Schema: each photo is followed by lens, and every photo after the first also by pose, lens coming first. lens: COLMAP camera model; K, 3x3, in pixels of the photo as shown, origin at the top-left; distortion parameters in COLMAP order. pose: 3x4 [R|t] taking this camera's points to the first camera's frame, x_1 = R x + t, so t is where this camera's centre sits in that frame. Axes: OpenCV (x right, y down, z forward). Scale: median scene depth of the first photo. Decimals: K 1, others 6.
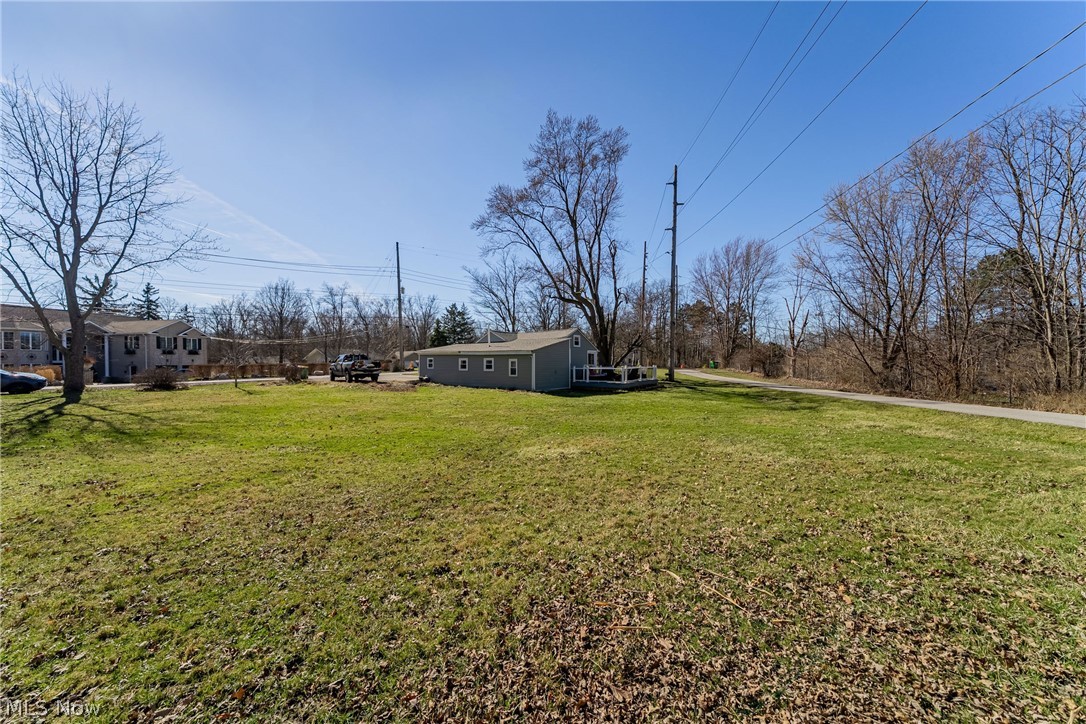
lens RADIAL K [[374.7, 0, 543.8], [0, 374.7, 381.3], [0, 0, 1]] dist [-0.000350, -0.000053]
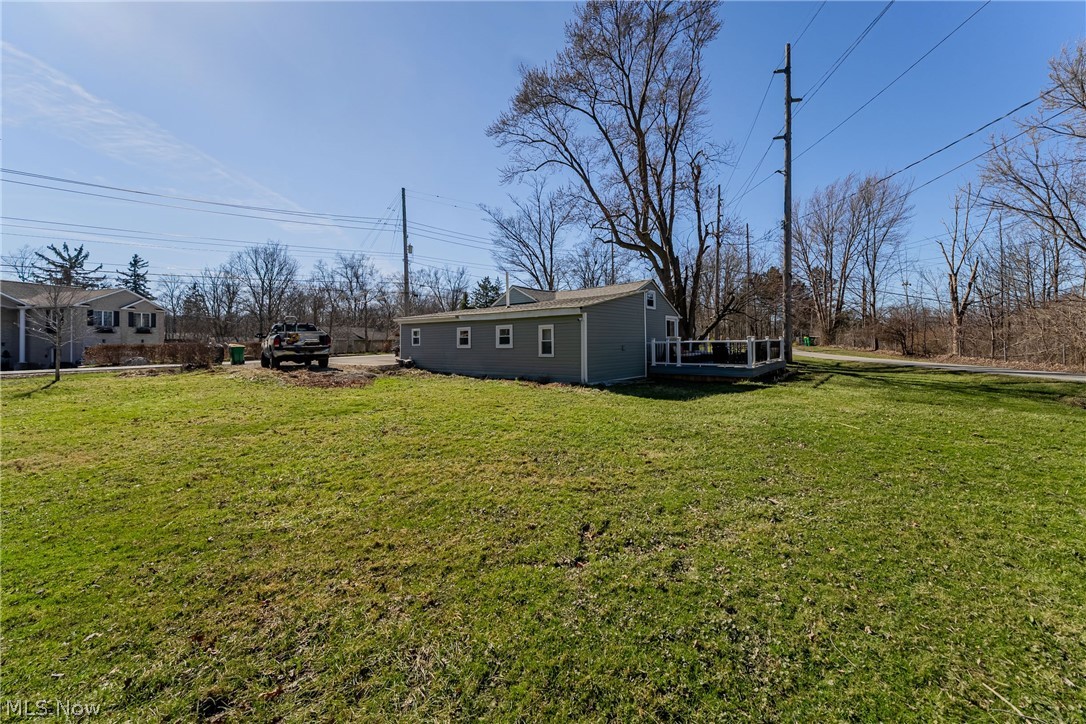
lens RADIAL K [[373.4, 0, 542.4], [0, 373.4, 368.5], [0, 0, 1]] dist [-0.001564, -0.000172]
pose [[0.993326, -0.005166, -0.115221, -0.016659], [0.006754, 0.999888, 0.013392, -0.002309], [0.115139, -0.014081, 0.993250, 0.306679]]
